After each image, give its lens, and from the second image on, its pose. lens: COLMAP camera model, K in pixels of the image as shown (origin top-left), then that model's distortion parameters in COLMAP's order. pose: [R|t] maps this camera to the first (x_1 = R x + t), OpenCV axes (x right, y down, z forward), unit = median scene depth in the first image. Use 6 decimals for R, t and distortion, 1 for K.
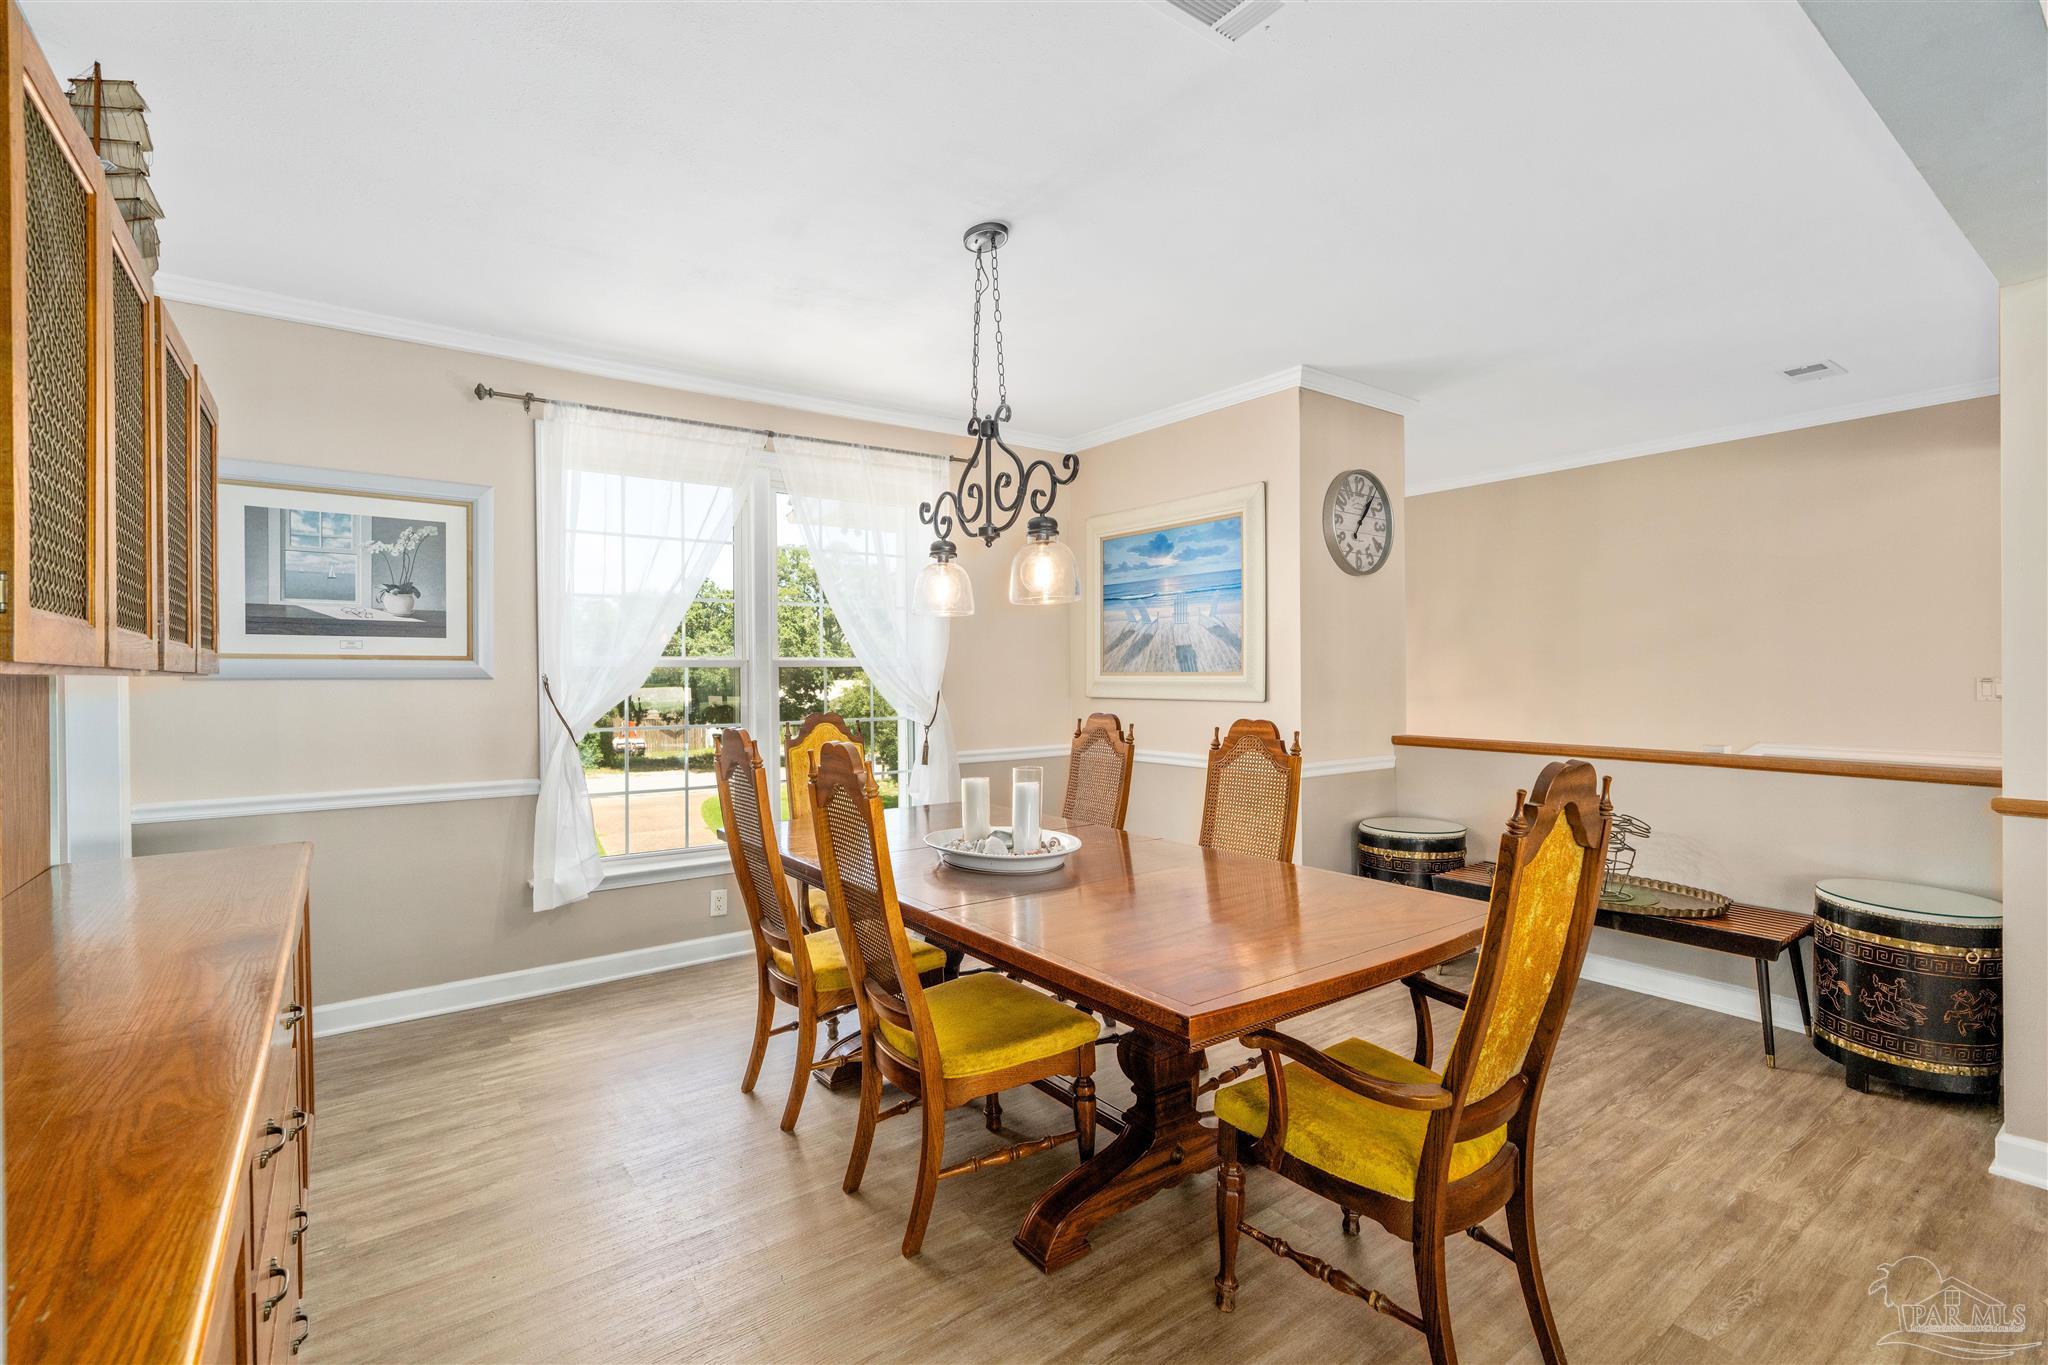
lens RADIAL K [[914.7, 0, 1024.0], [0, 914.7, 682.5], [0, 0, 1]] dist [-0.001361, -0.000042]
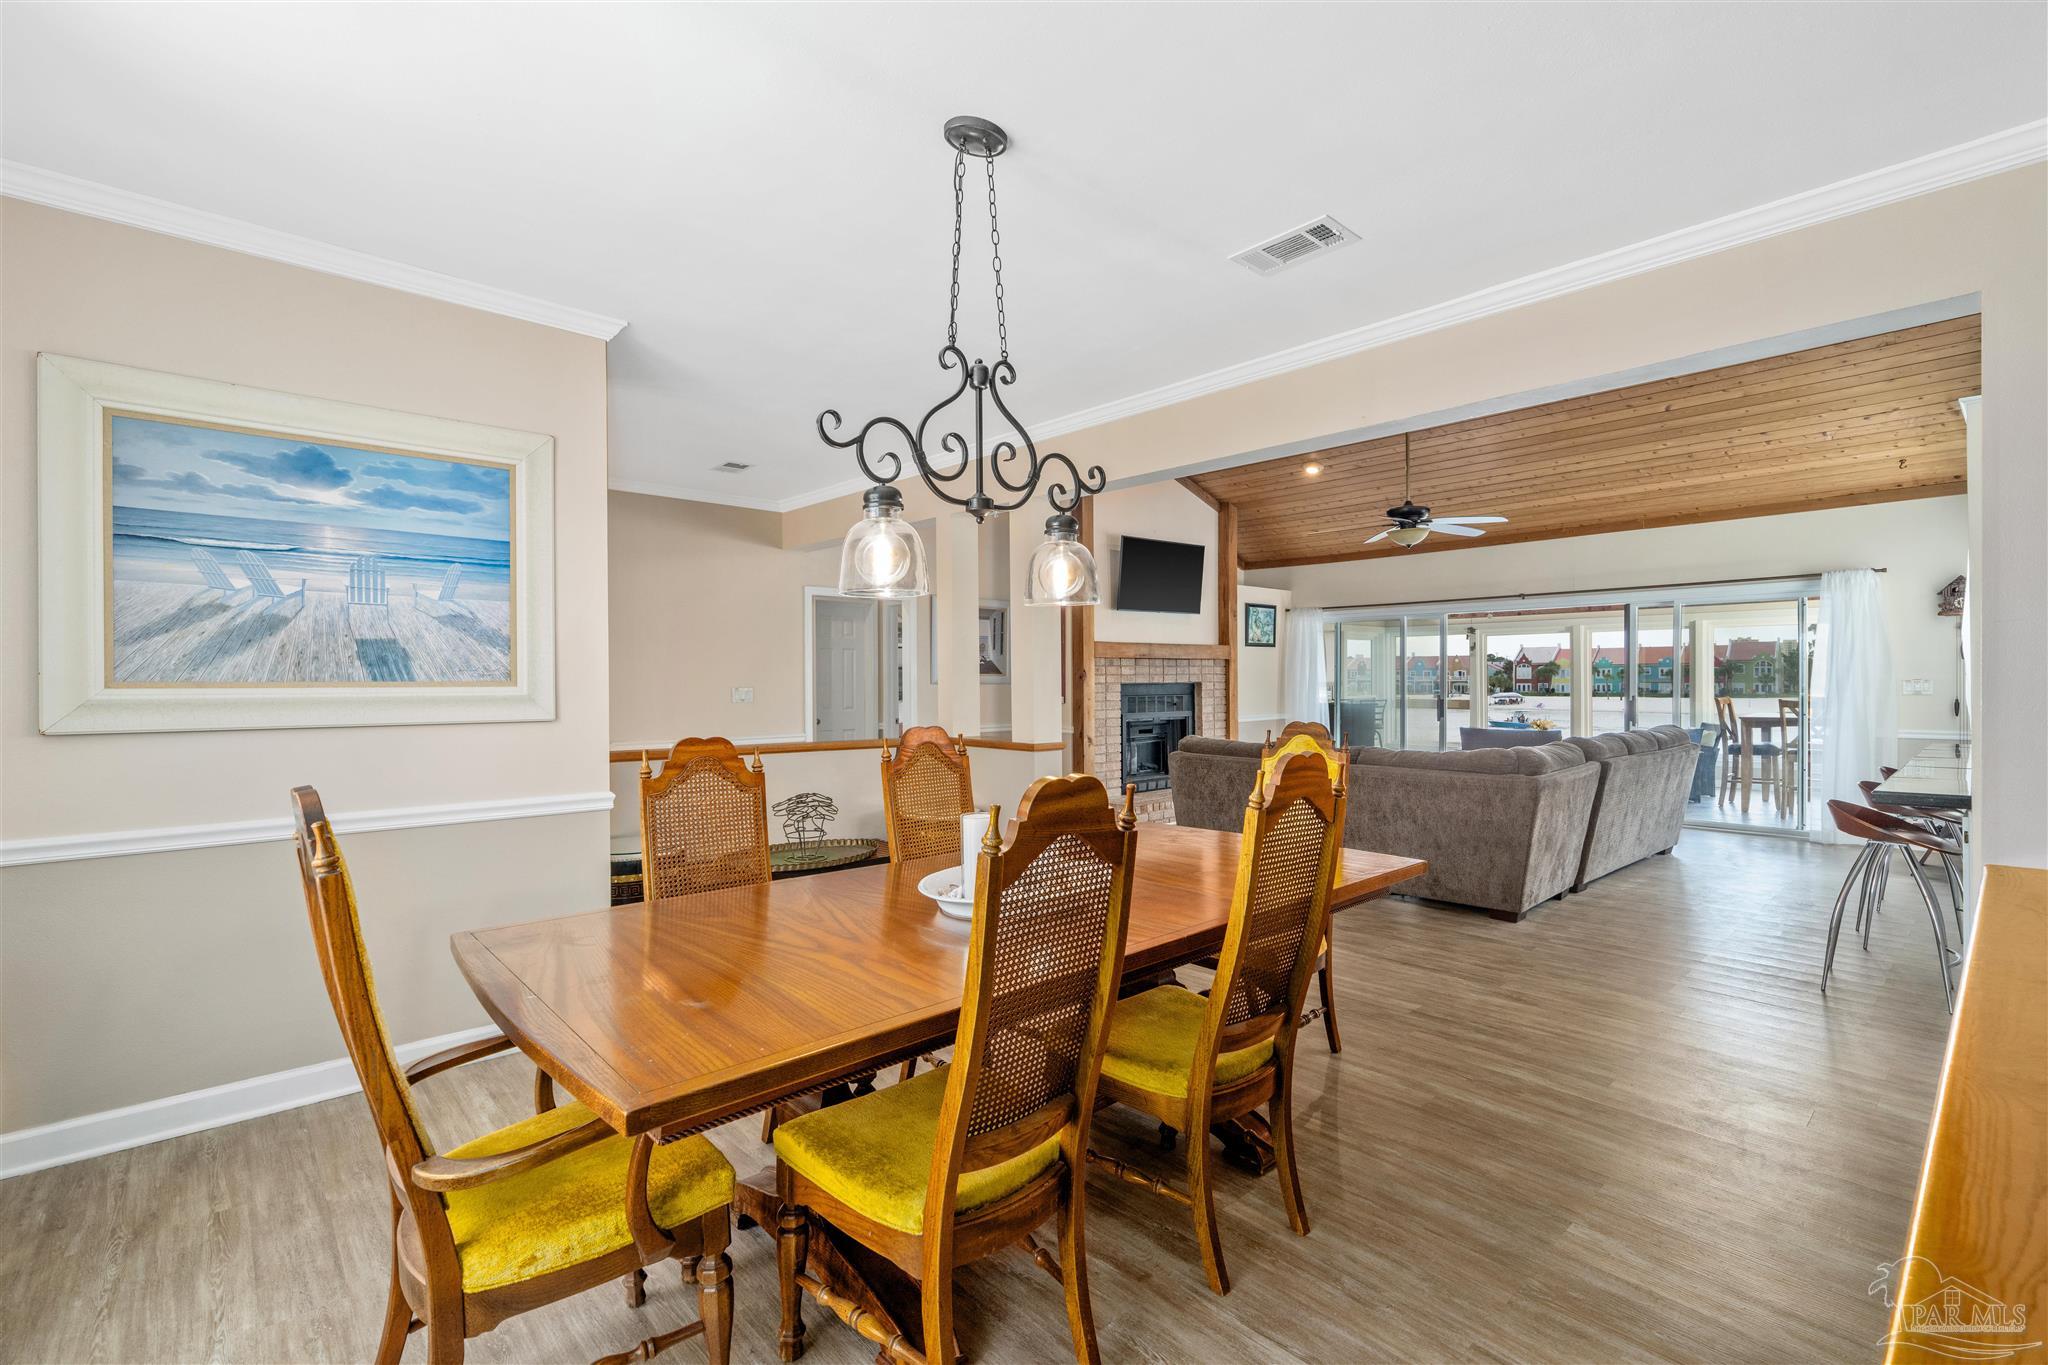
lens RADIAL K [[914.7, 0, 1024.0], [0, 914.7, 682.5], [0, 0, 1]] dist [-0.001361, -0.000042]
pose [[-0.092276, 0.003171, 0.995728, -0.684002], [0.011394, 0.999933, -0.002128, -0.006452], [-0.995668, 0.011149, -0.092306, 0.851161]]
